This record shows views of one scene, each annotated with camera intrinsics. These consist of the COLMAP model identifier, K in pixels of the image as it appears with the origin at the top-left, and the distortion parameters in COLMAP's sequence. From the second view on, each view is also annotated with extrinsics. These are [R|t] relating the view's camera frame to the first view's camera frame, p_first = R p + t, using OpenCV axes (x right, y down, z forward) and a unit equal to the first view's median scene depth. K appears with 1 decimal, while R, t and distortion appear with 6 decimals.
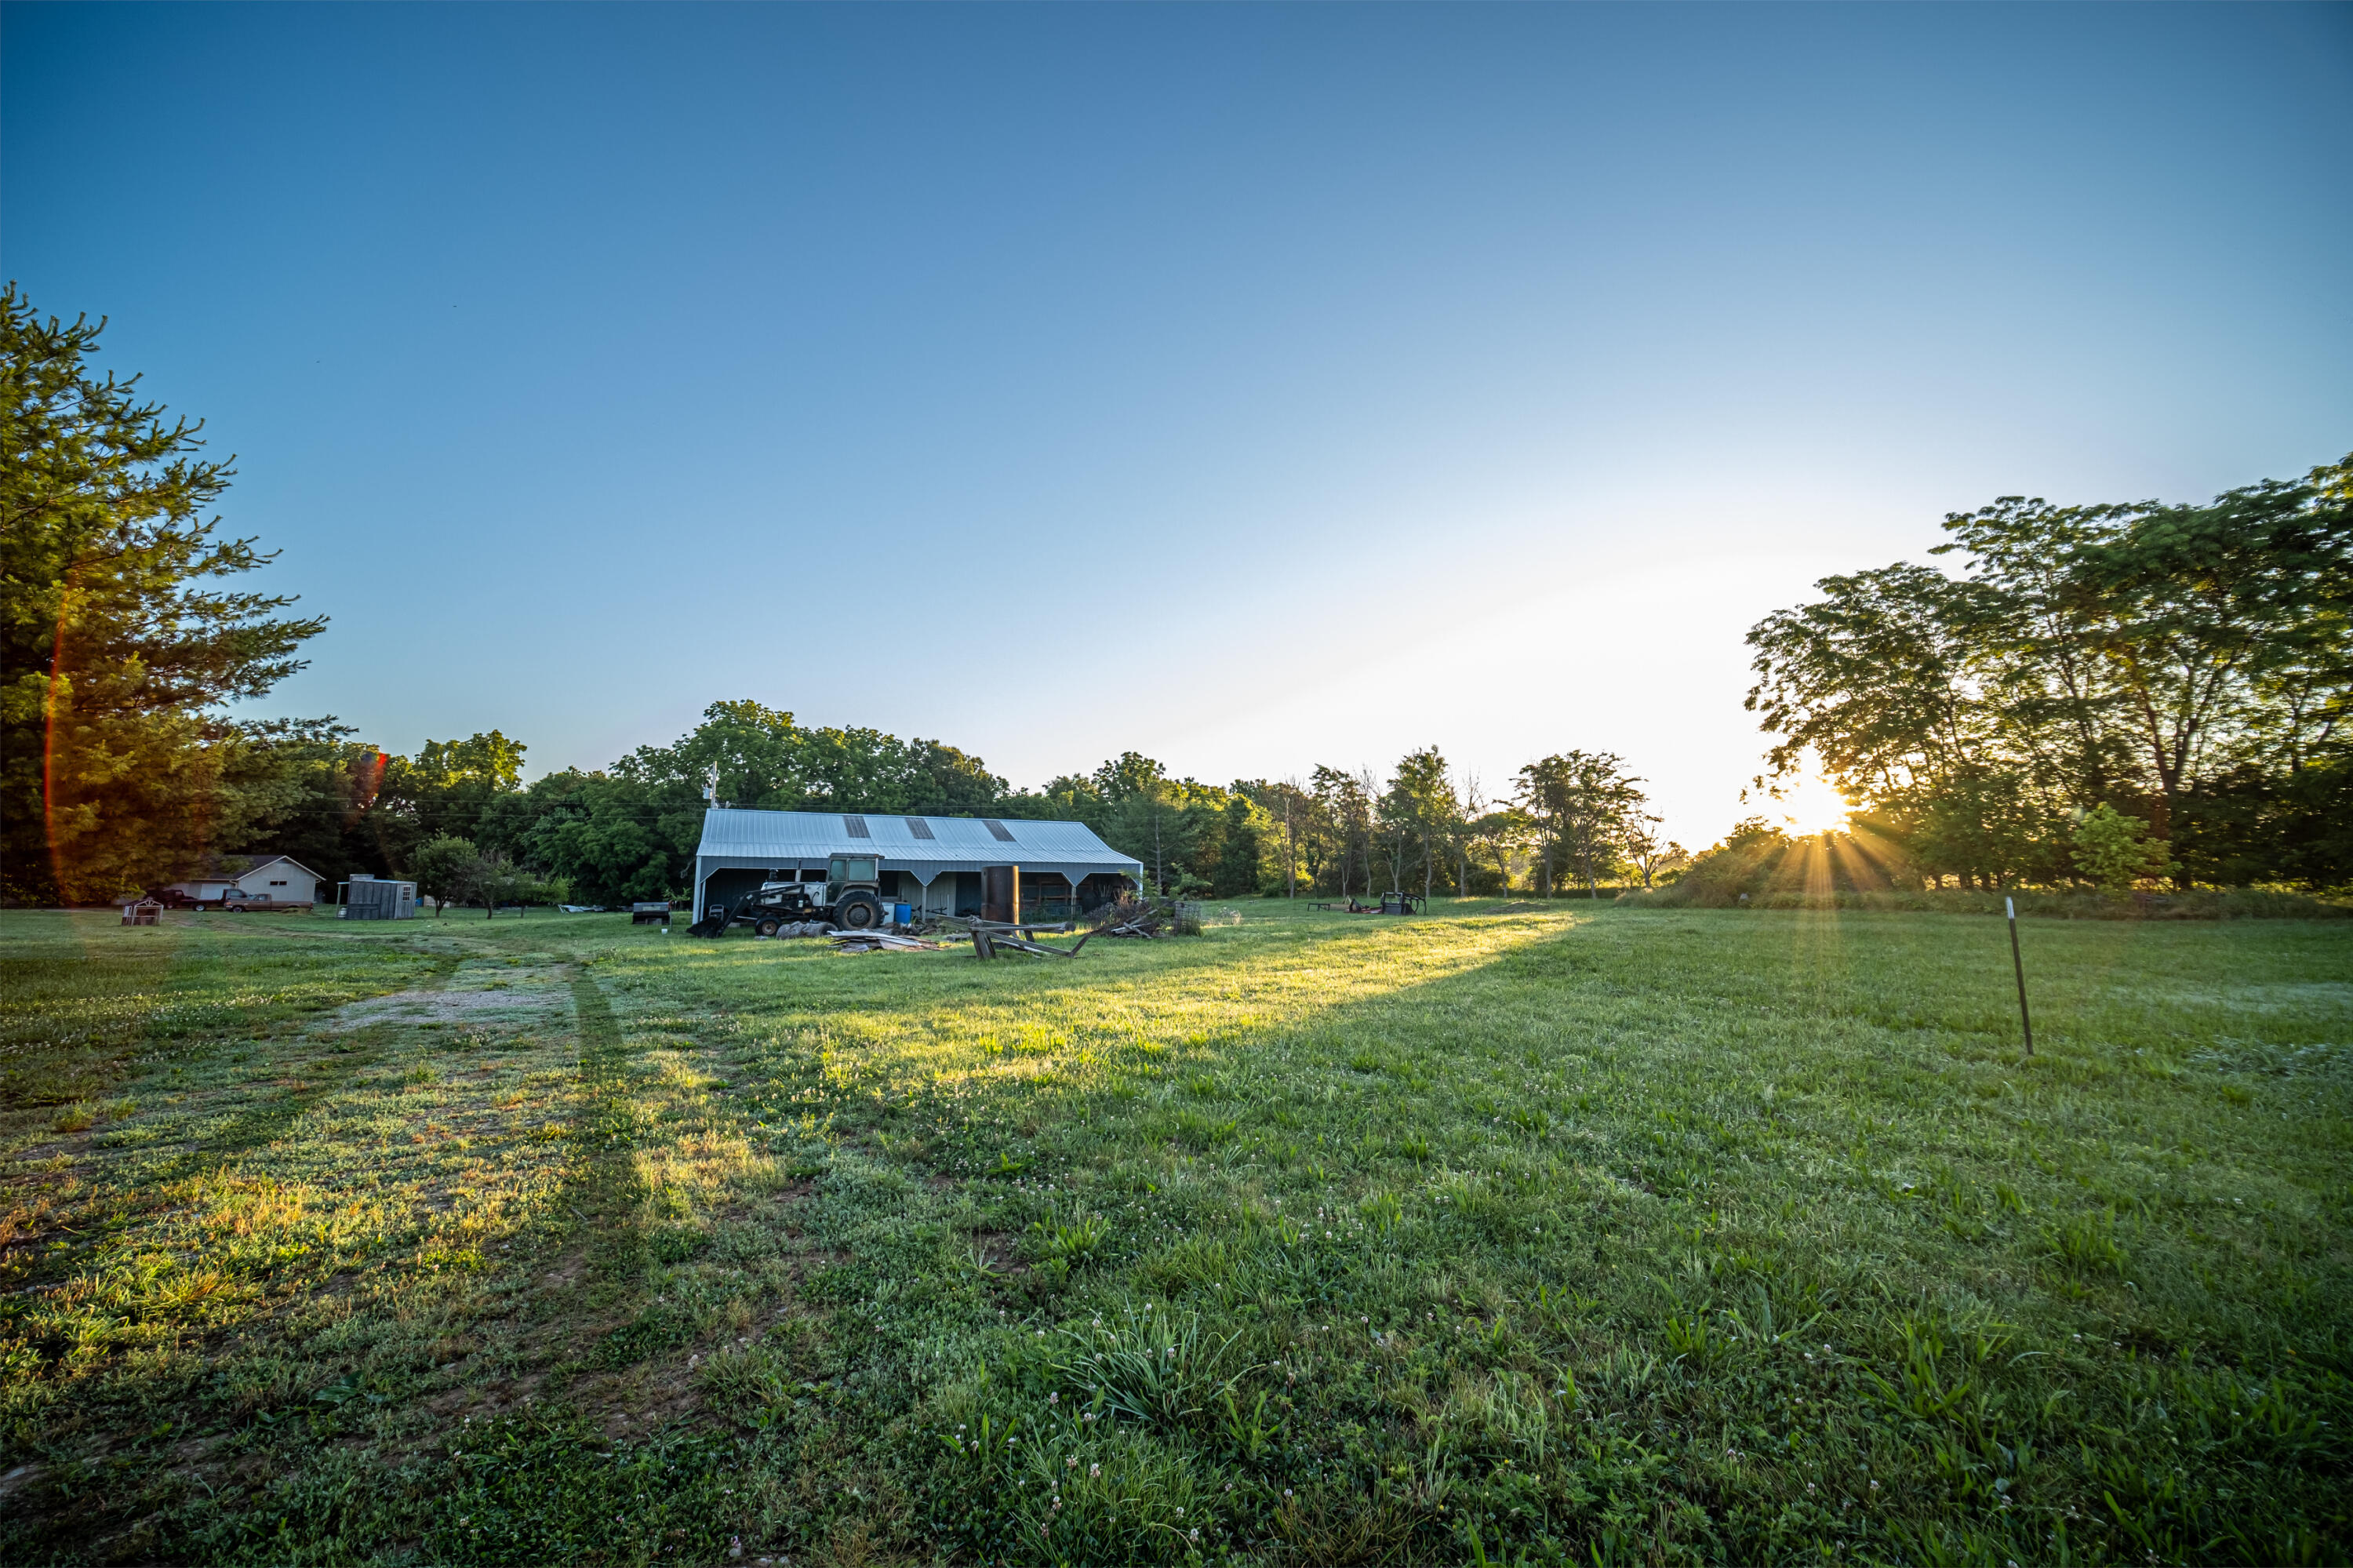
lens RADIAL K [[933.6, 0, 1176.5], [0, 933.6, 784.0], [0, 0, 1]] dist [-0.011193, 0.003836]
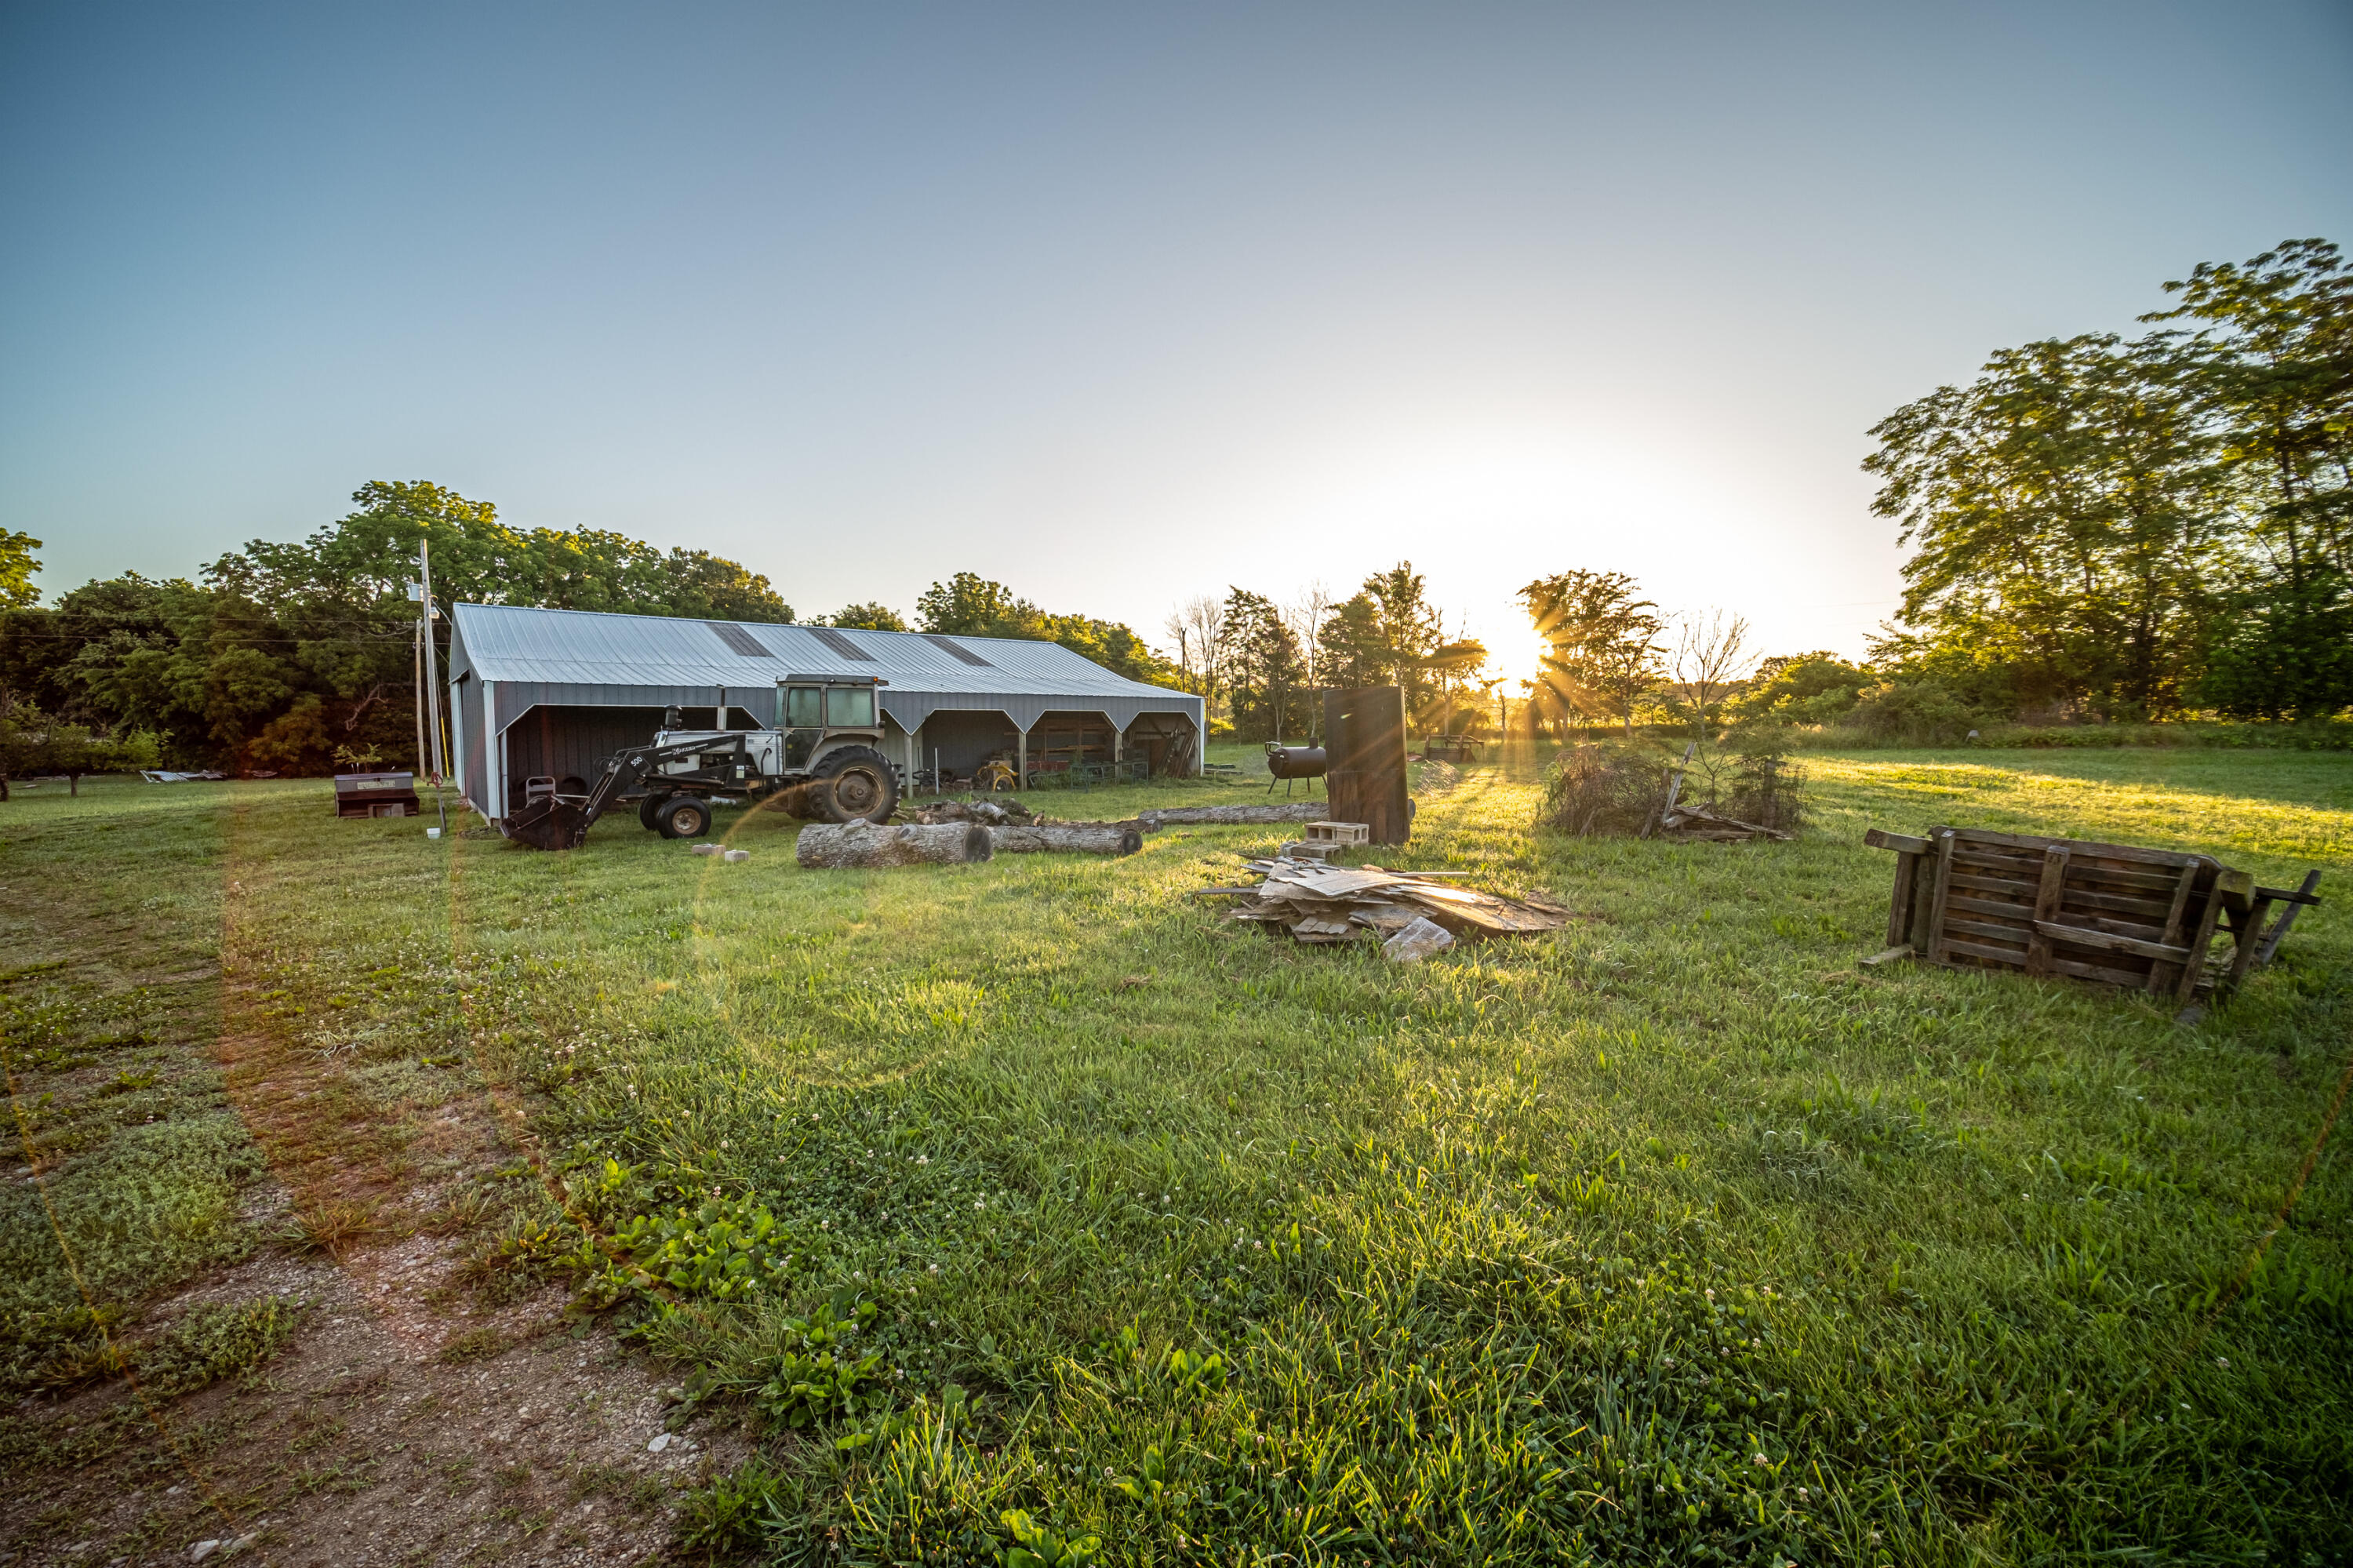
lens RADIAL K [[933.6, 0, 1176.5], [0, 933.6, 784.0], [0, 0, 1]] dist [-0.011193, 0.003836]
pose [[0.966004, -0.028262, 0.256978, -0.102551], [-0.014831, 0.986311, 0.164227, 0.015743], [-0.258101, -0.162455, 0.952361, 0.150383]]
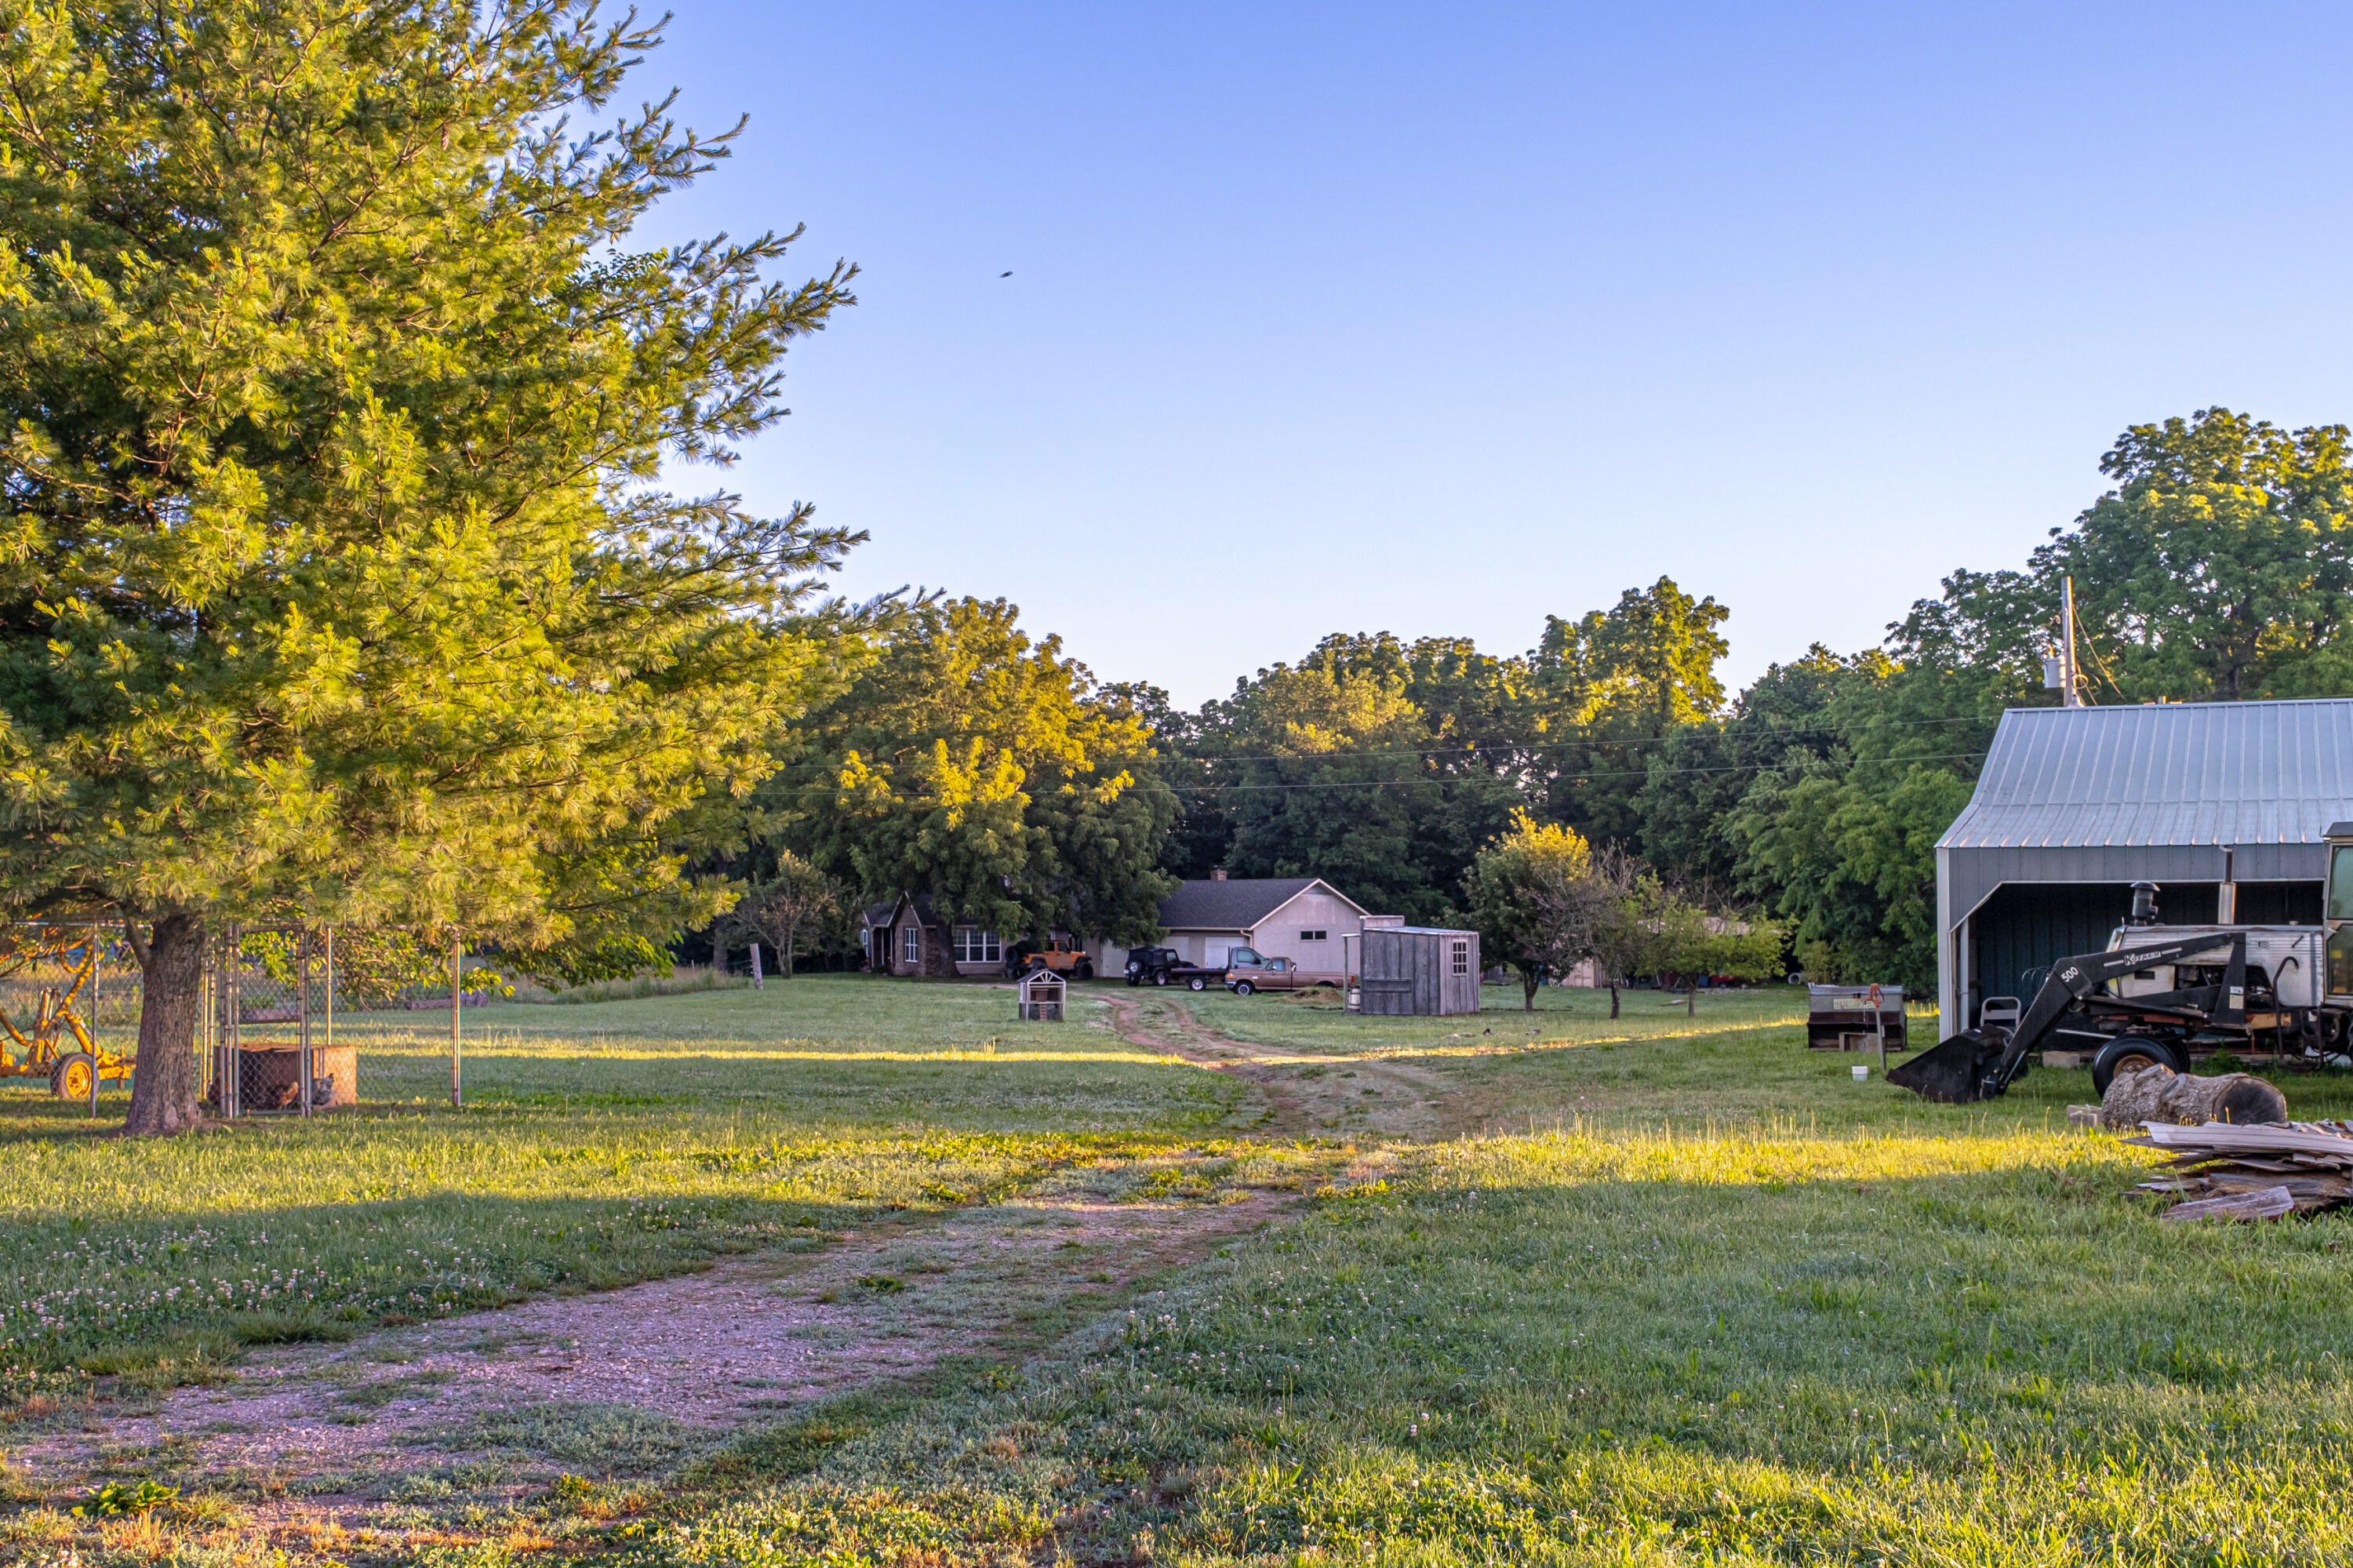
lens RADIAL K [[2520.9, 0, 1176.5], [0, 2520.9, 784.0], [0, 0, 1]] dist [-0.017026, -0.010615]
pose [[0.654027, -0.050458, -0.754787, -0.007016], [0.088172, 0.996057, 0.009815, 0.008166], [0.751315, -0.072970, 0.655897, 0.079511]]
